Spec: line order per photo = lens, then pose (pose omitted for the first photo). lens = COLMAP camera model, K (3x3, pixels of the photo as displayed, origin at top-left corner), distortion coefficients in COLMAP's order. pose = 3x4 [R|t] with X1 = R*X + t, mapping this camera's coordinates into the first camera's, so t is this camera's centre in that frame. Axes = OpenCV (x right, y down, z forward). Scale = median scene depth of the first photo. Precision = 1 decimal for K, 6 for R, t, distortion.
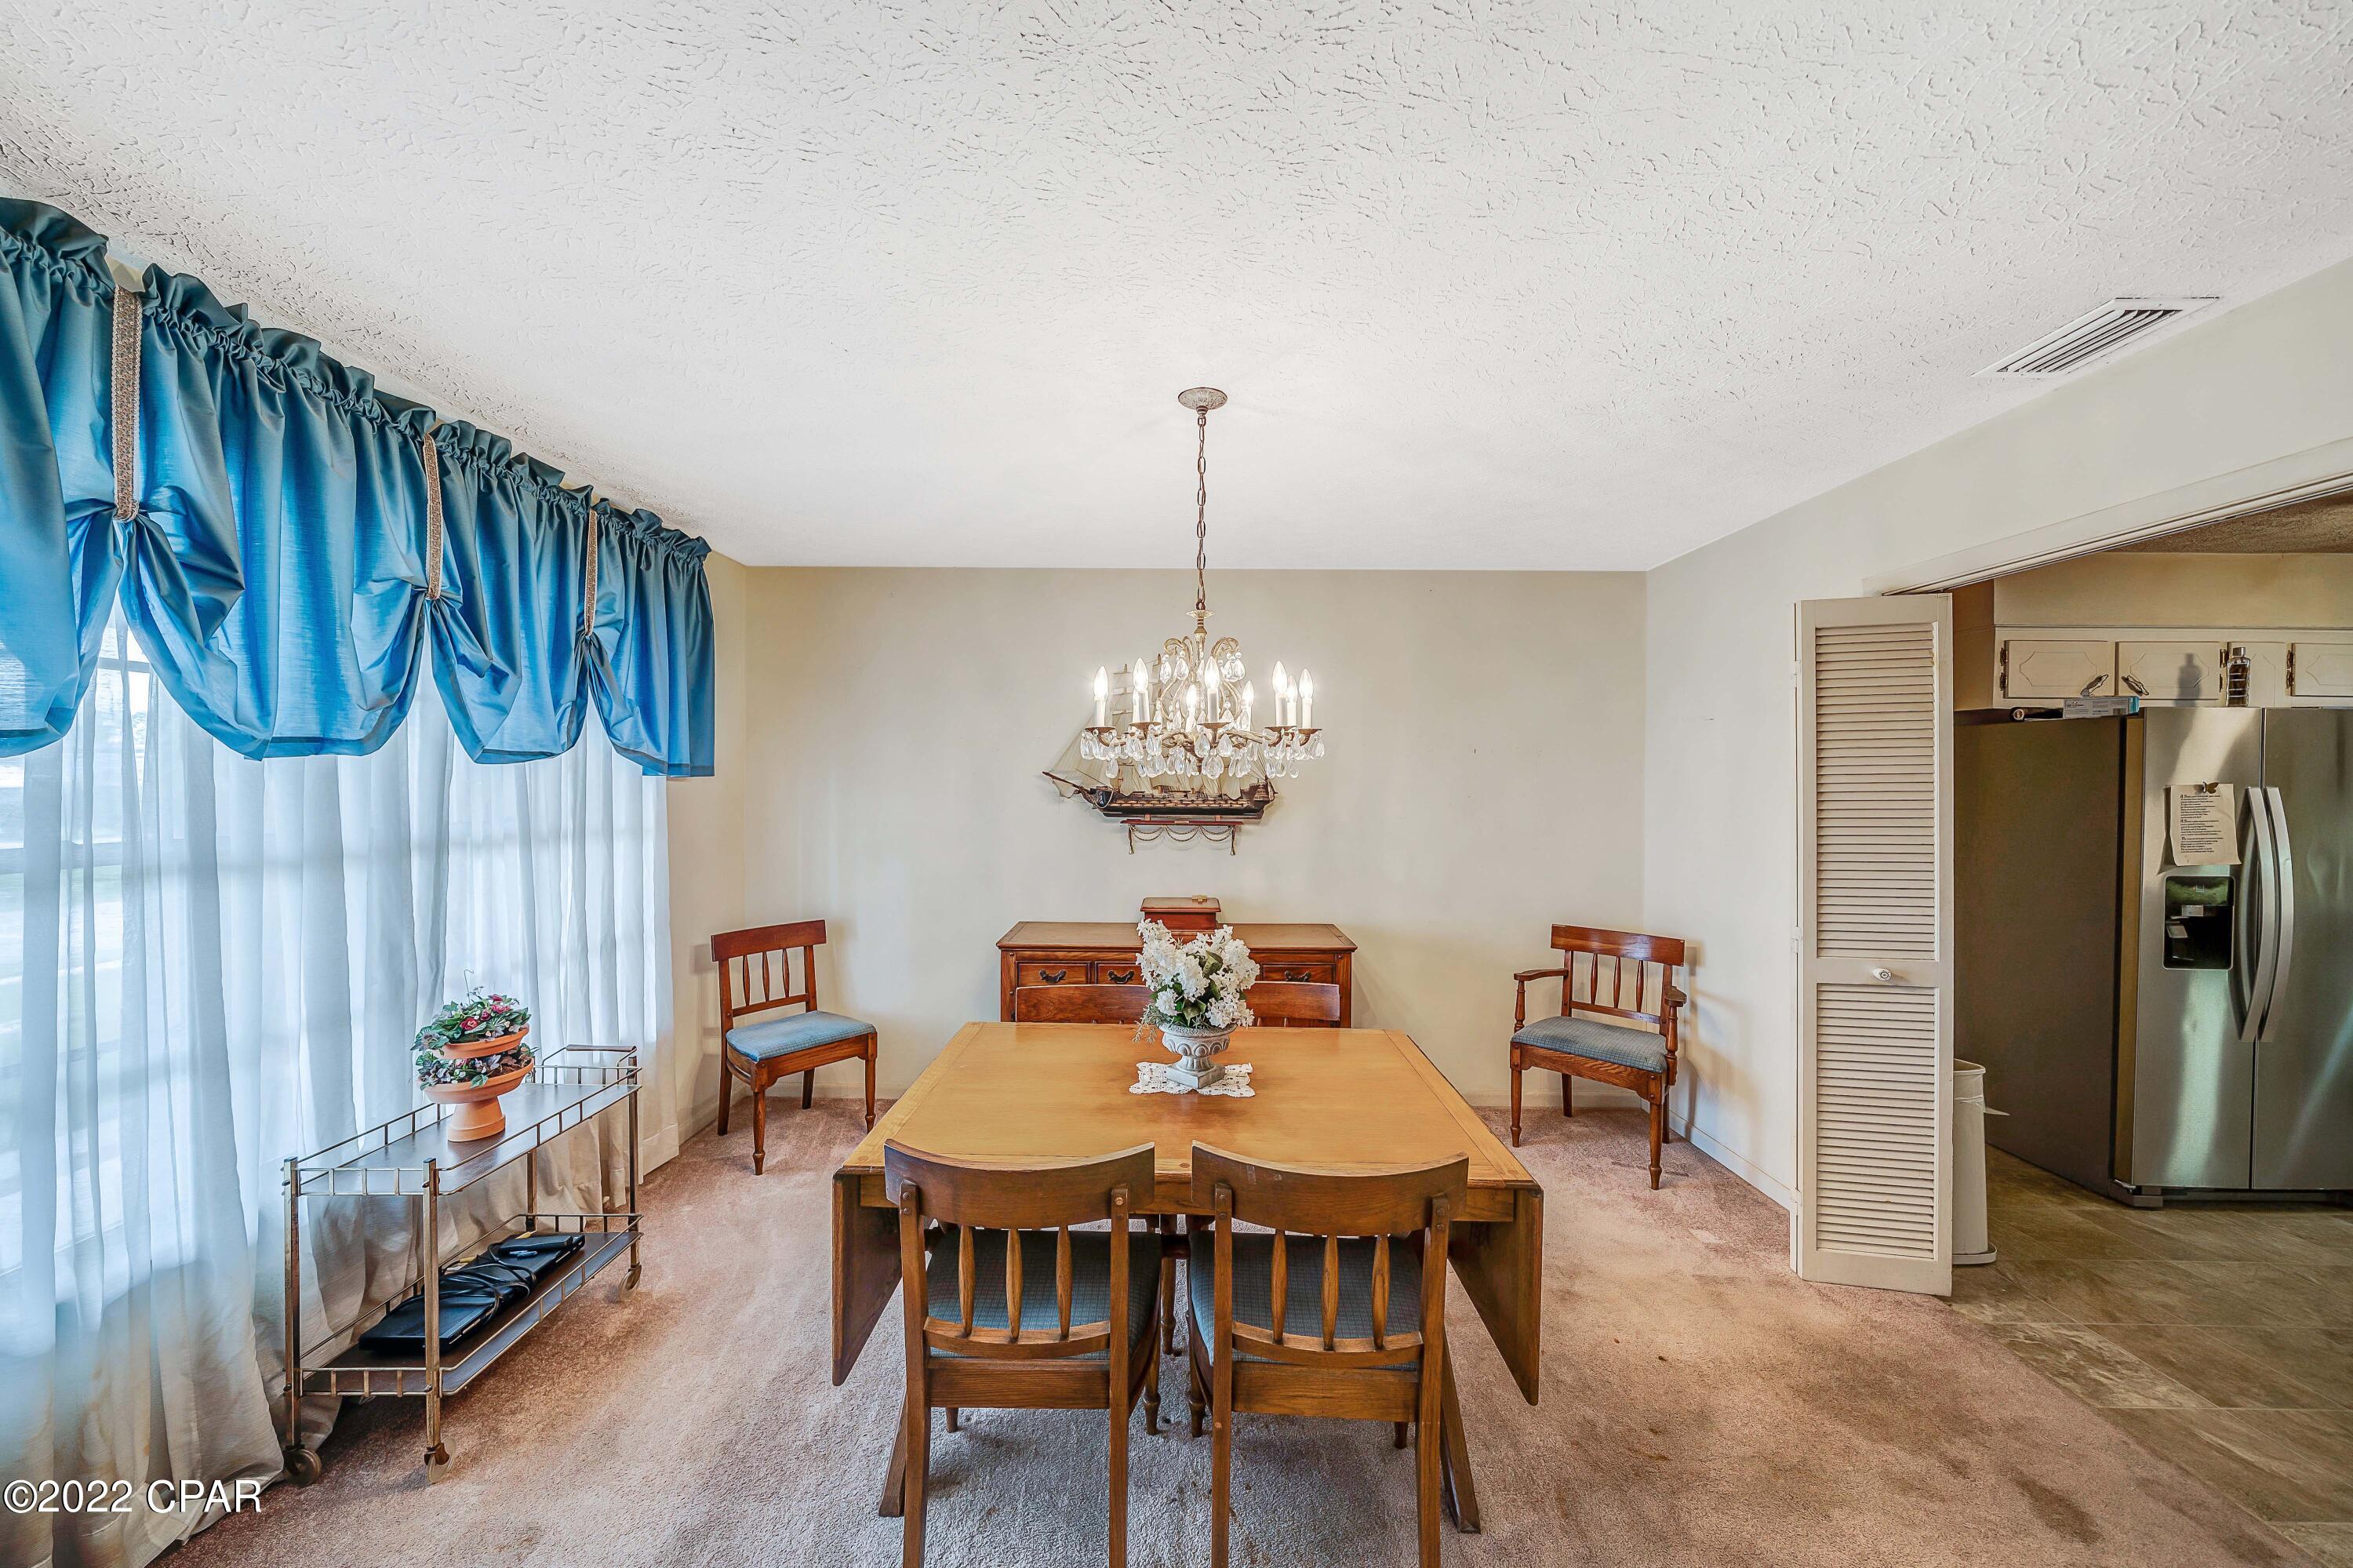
lens RADIAL K [[822.8, 0, 1172.9], [0, 822.8, 781.4], [0, 0, 1]] dist [-0.001818, -0.000170]
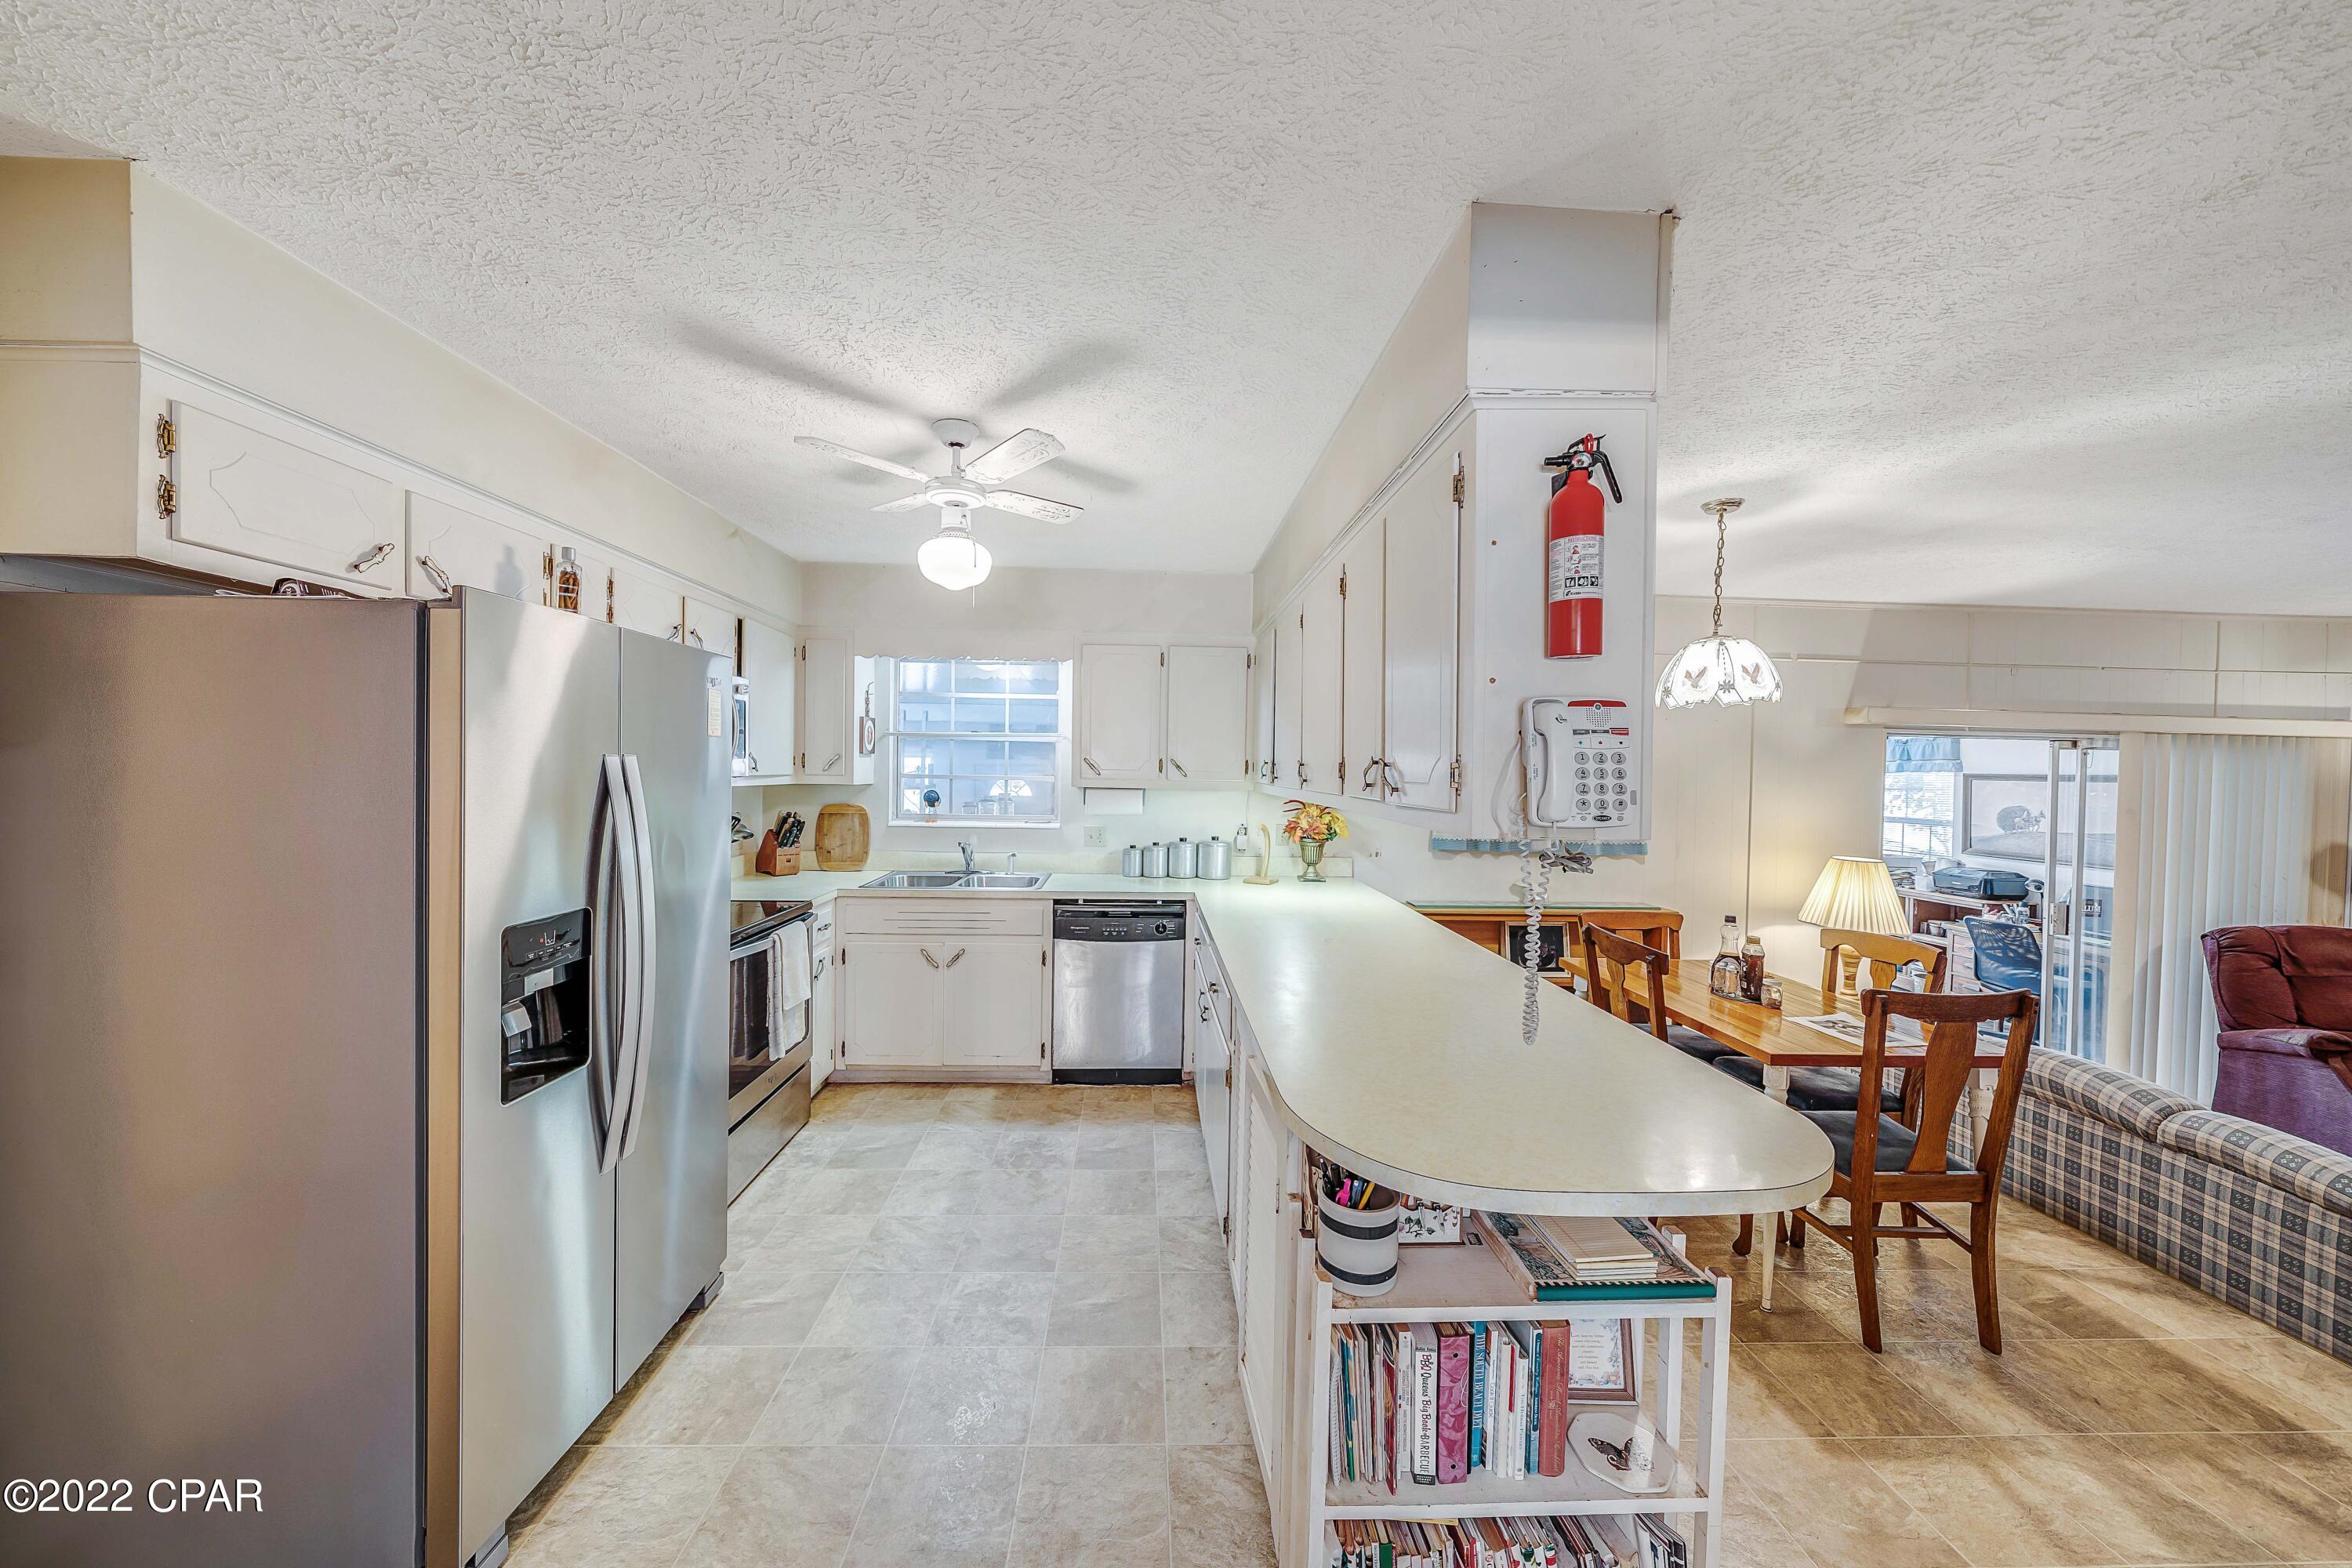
lens RADIAL K [[822.4, 0, 1172.4], [0, 822.4, 781.4], [0, 0, 1]] dist [-0.001818, -0.000170]
pose [[-0.037057, -0.026810, 0.998953, 0.591864], [-0.016225, 0.999524, 0.026223, 0.004304], [-0.999181, -0.015237, -0.037474, 0.519222]]
